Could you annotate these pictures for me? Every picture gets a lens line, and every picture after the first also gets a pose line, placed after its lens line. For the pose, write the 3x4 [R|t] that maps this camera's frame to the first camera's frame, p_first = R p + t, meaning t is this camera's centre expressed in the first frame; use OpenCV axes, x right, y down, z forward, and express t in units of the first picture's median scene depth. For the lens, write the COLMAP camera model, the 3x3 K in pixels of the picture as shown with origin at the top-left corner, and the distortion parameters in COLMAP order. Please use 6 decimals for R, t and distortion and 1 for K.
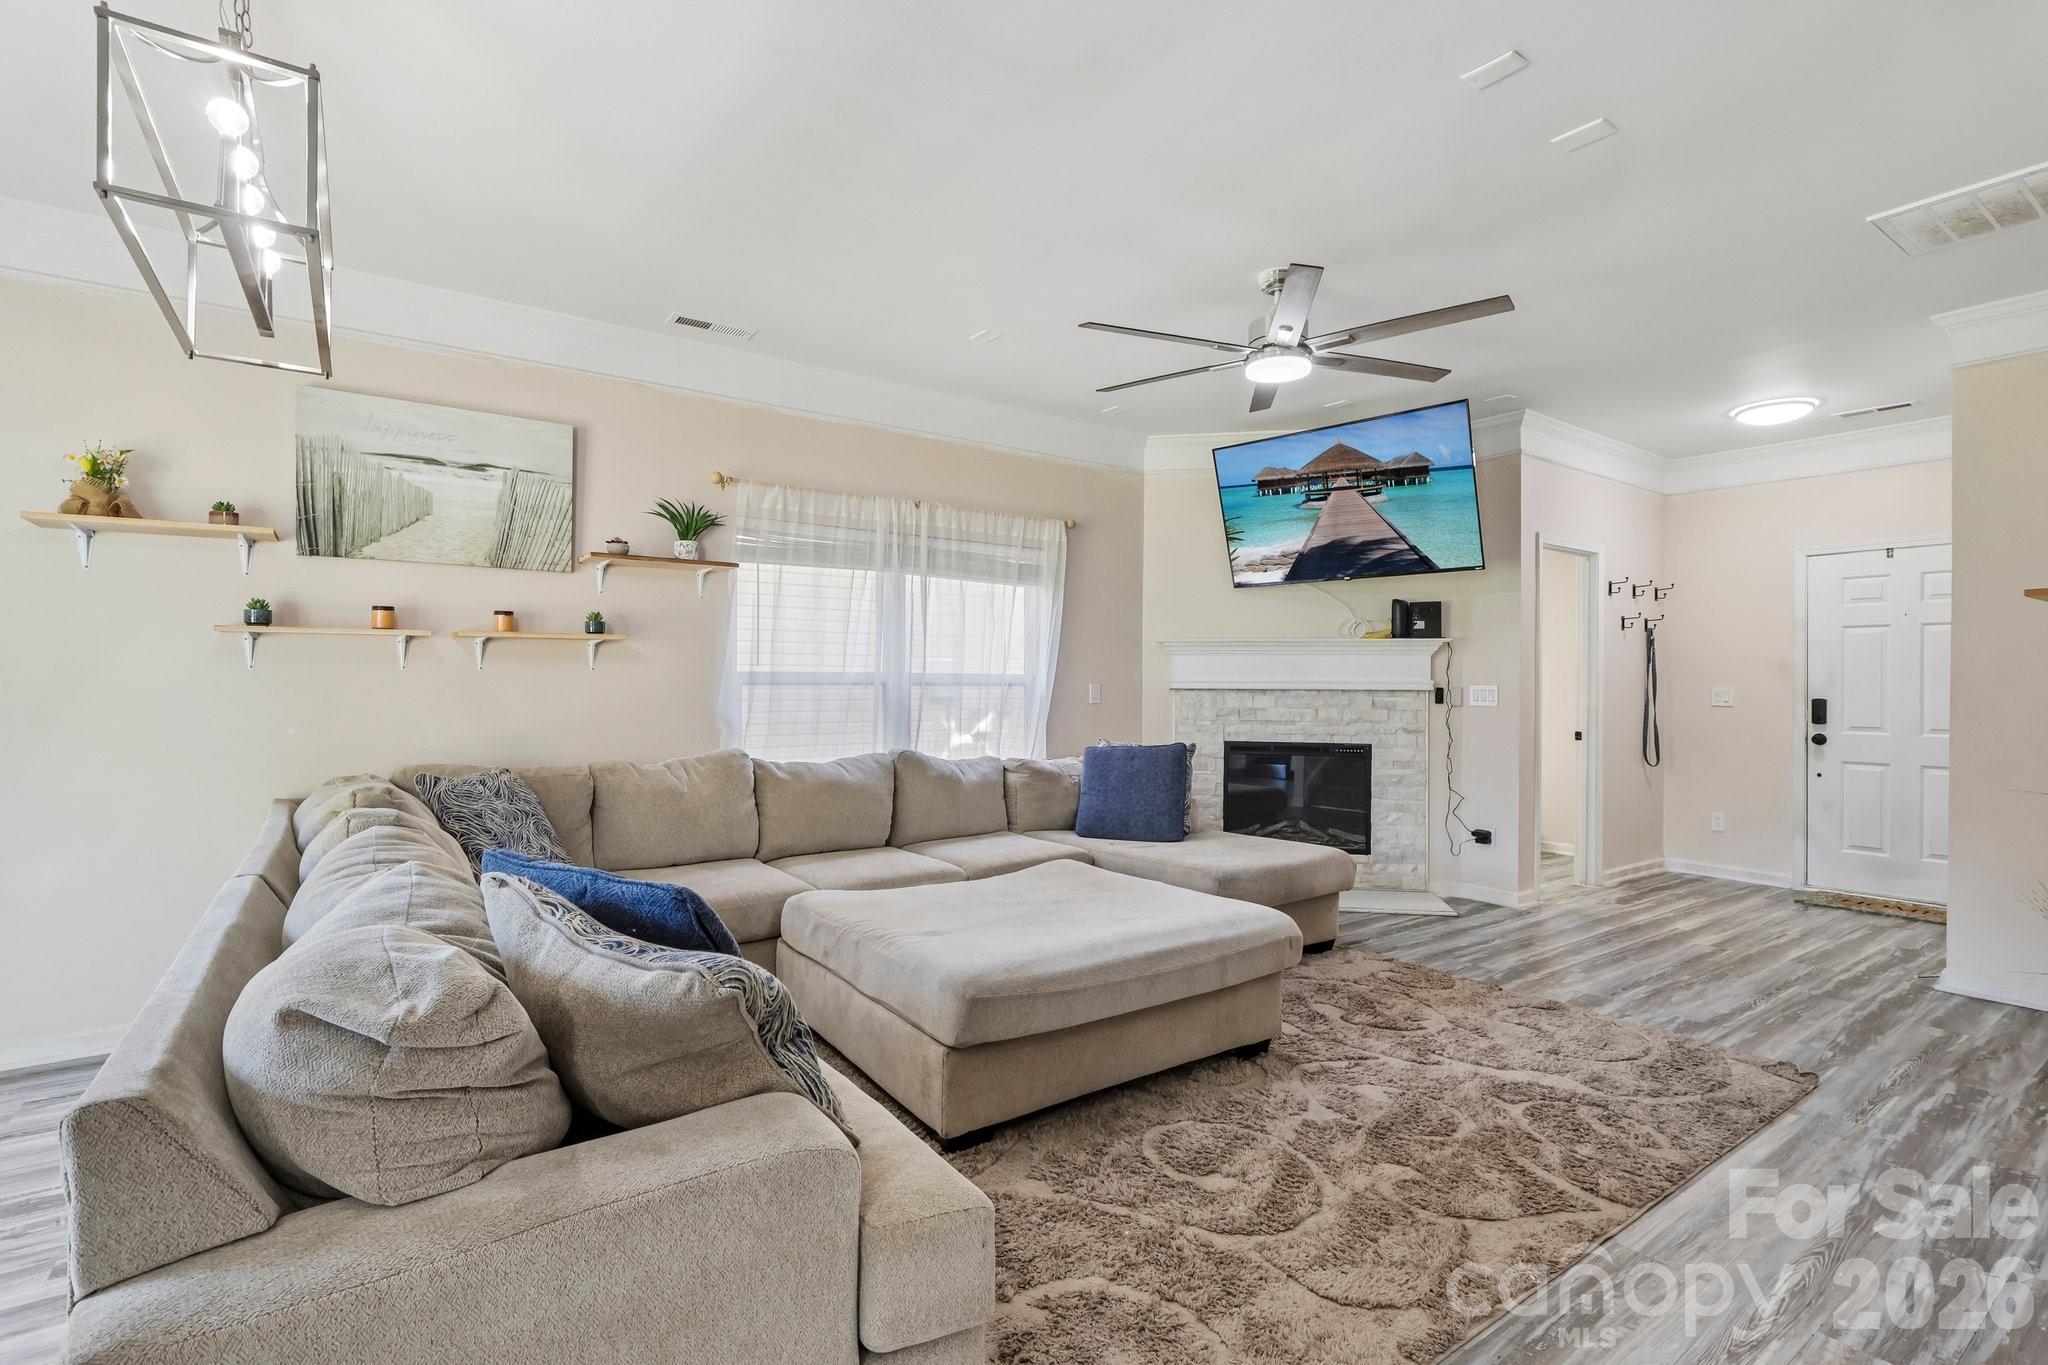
lens RADIAL K [[958.3, 0, 1035.5], [0, 958.3, 685.5], [0, 0, 1]] dist [0.000222, 0.001559]
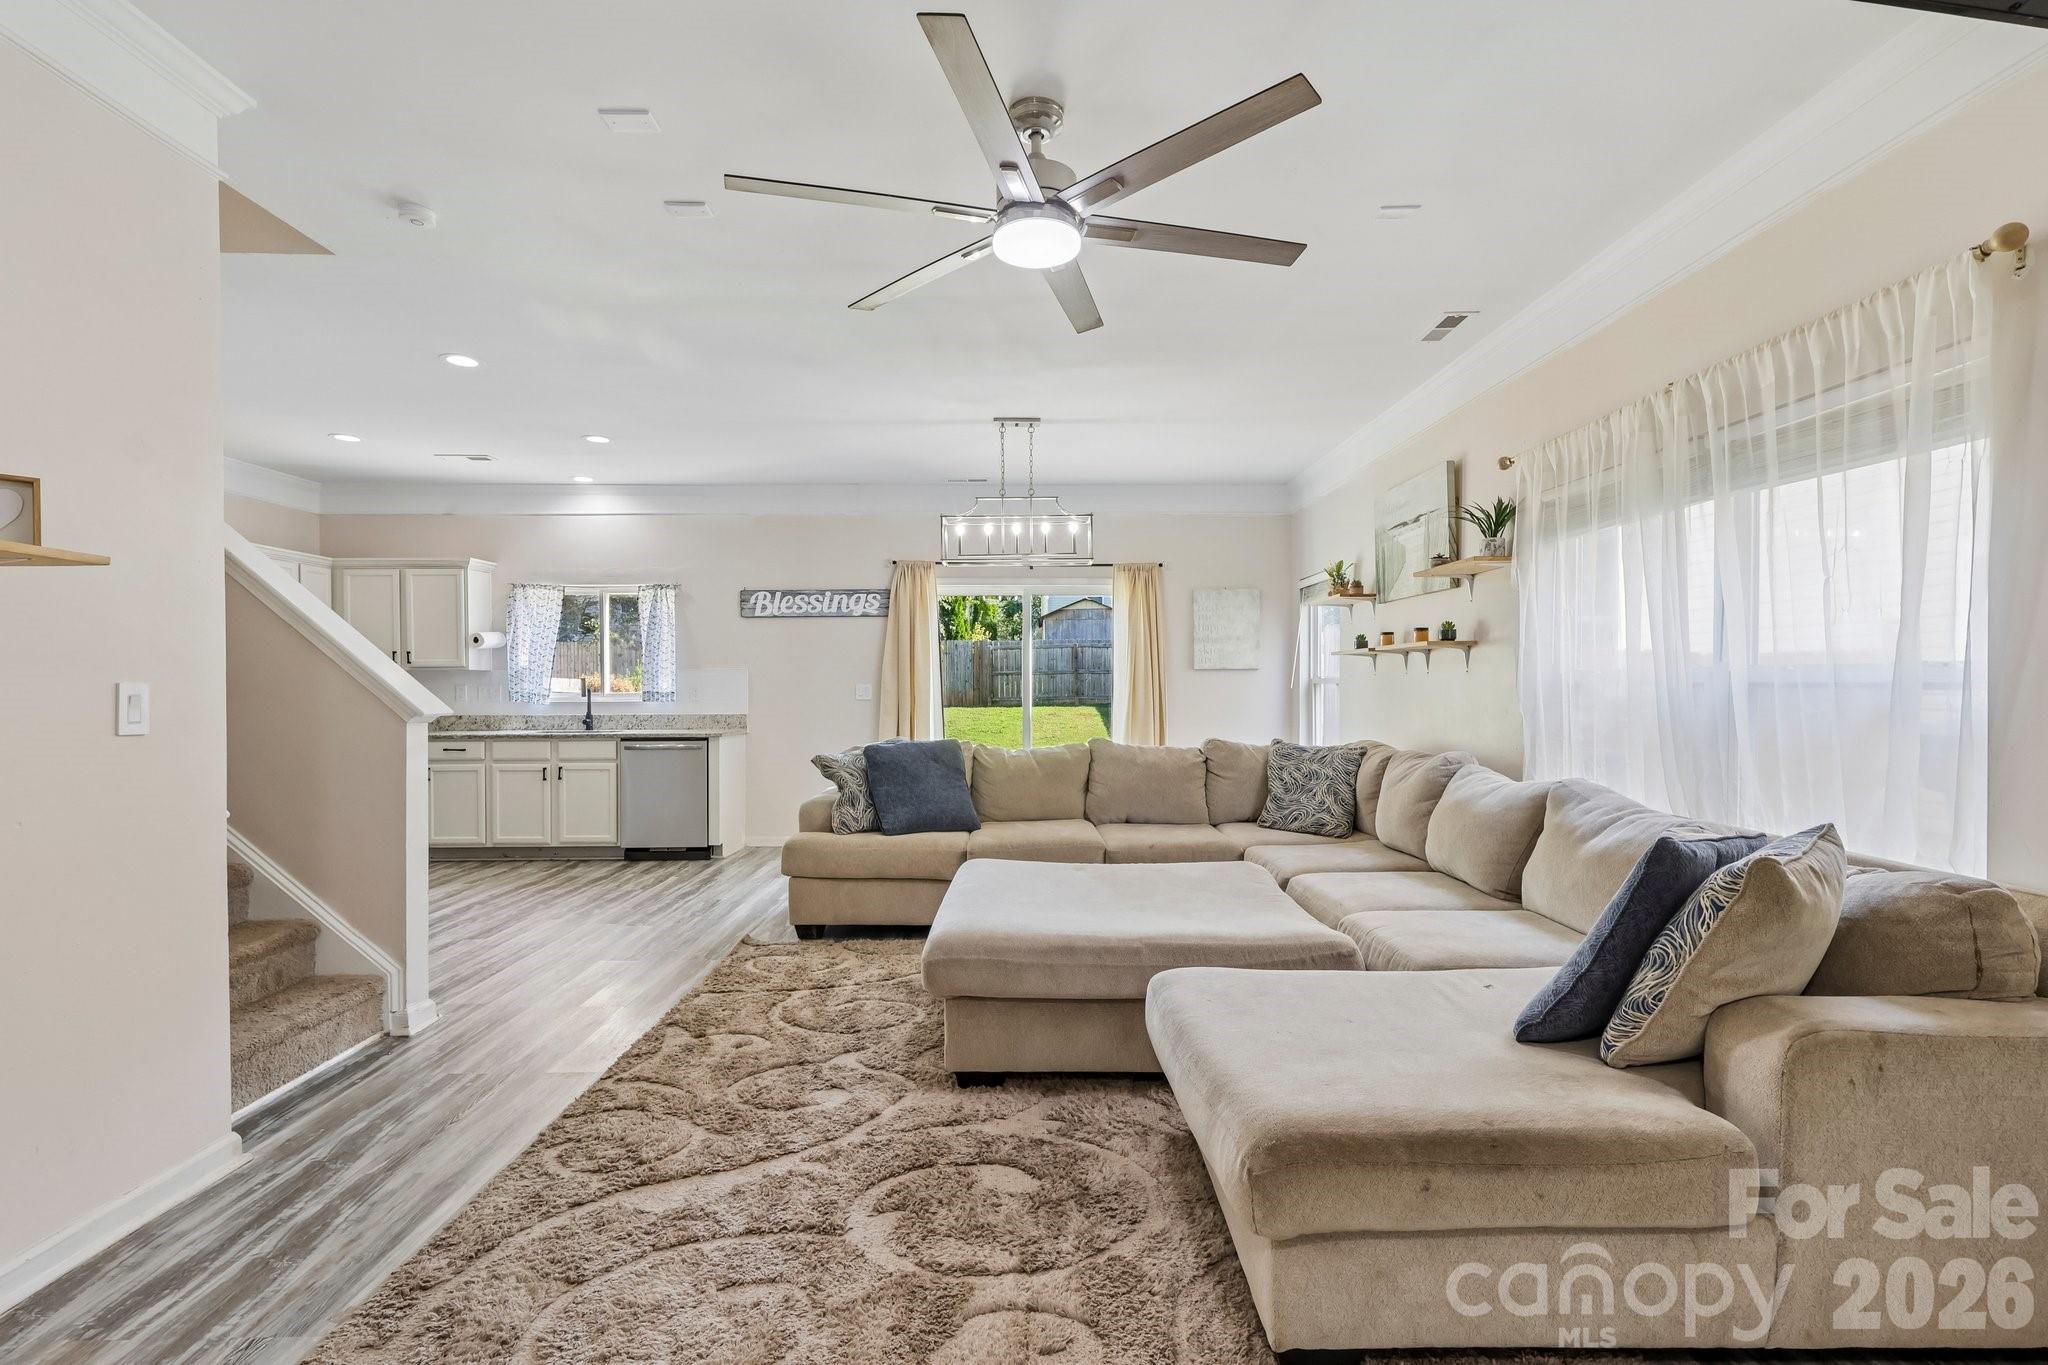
lens RADIAL K [[958.3, 0, 1029.7], [0, 958.3, 690.3], [0, 0, 1]] dist [0.000222, 0.001559]
pose [[-0.578431, 0.002968, -0.815726, 0.859922], [-0.003334, 0.999976, 0.006003, -0.000775], [0.815725, 0.006192, -0.578407, 1.437918]]
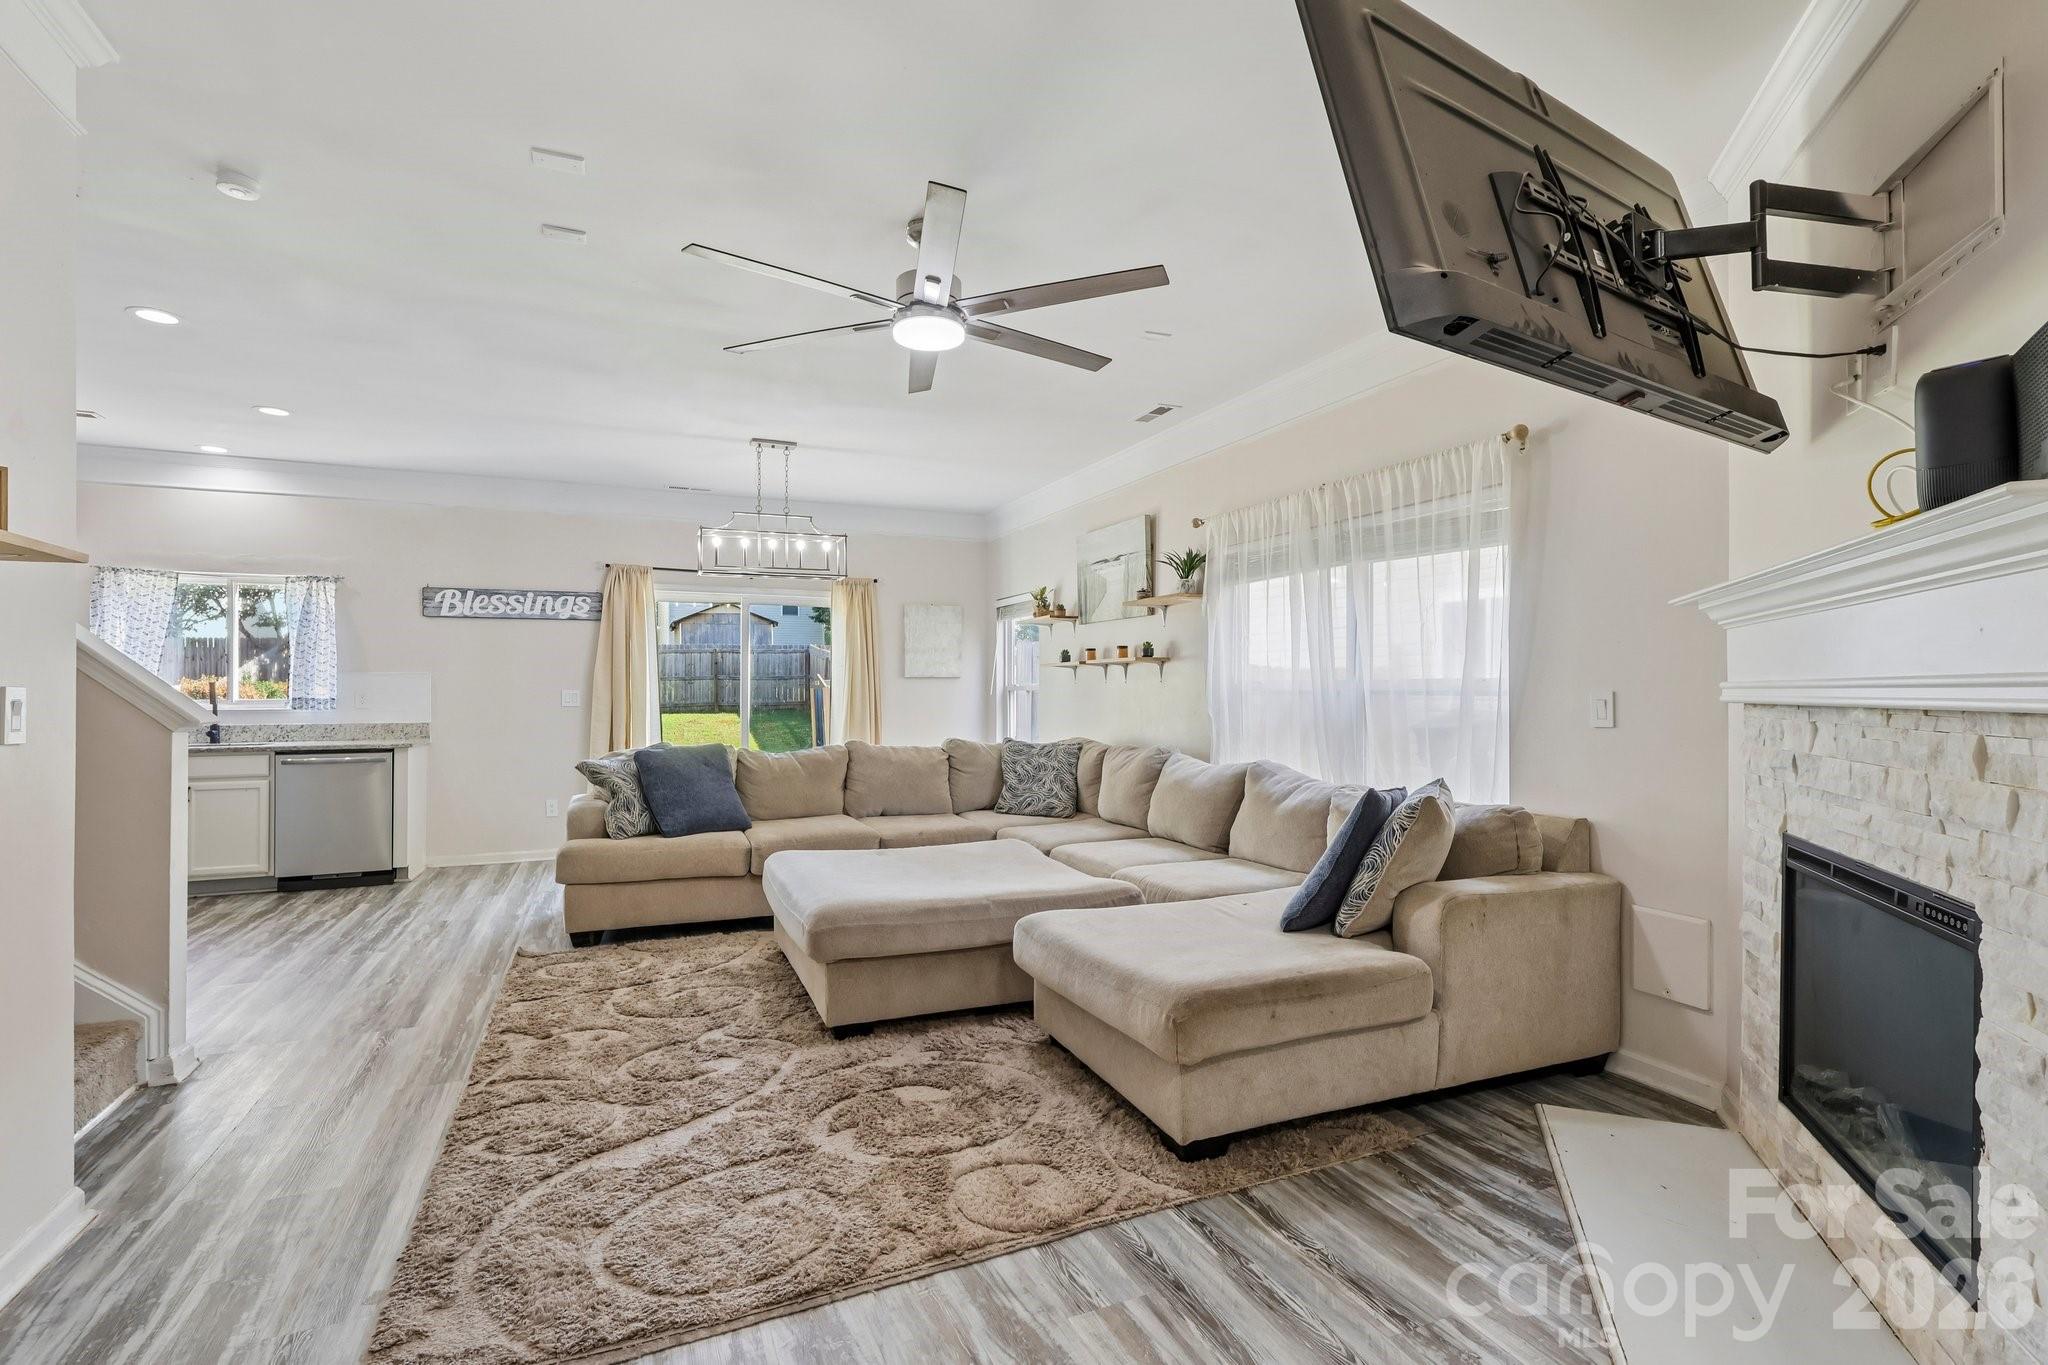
lens RADIAL K [[958.3, 0, 1027.7], [0, 958.3, 679.1], [0, 0, 1]] dist [0.000222, 0.001559]
pose [[-0.217745, -0.014917, -0.975892, 1.116391], [-0.005068, 0.999887, -0.014153, 0.000011], [0.975992, 0.001864, -0.217796, 1.304828]]
